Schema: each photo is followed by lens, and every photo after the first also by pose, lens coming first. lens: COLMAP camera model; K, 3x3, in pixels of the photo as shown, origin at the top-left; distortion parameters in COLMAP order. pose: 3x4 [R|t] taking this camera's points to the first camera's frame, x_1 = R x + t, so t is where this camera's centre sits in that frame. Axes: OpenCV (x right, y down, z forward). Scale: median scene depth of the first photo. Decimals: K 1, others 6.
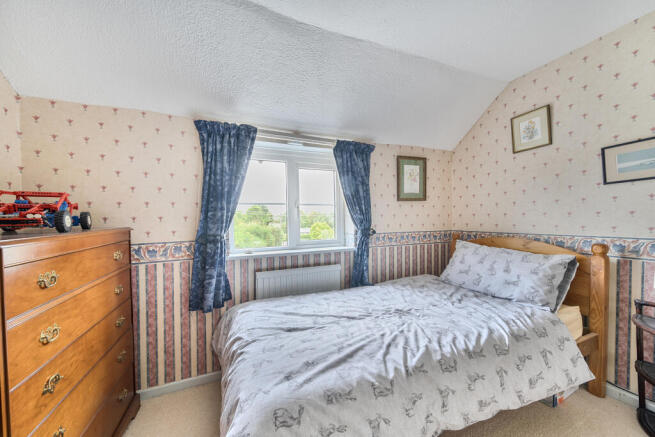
lens RADIAL K [[236.8, 0, 327.6], [0, 236.8, 221.3], [0, 0, 1]] dist [0.000408, -0.000124]
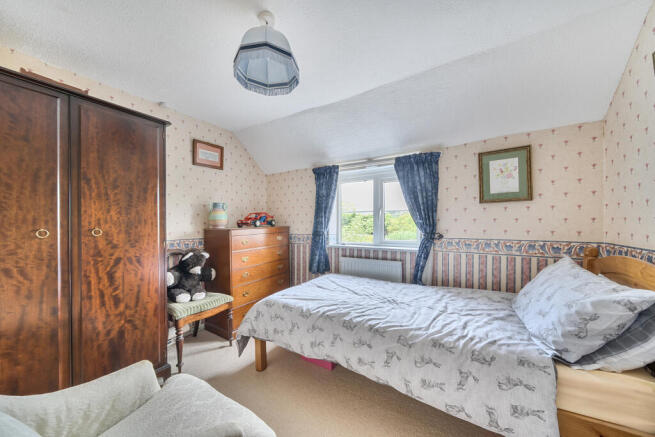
lens RADIAL K [[236.8, 0, 326.1], [0, 236.8, 219.2], [0, 0, 1]] dist [0.000408, -0.000124]
pose [[0.579545, 0.001563, -0.814939, 0.866241], [-0.006648, 0.999974, -0.002810, -0.025078], [0.814913, 0.007047, 0.579540, 0.015018]]
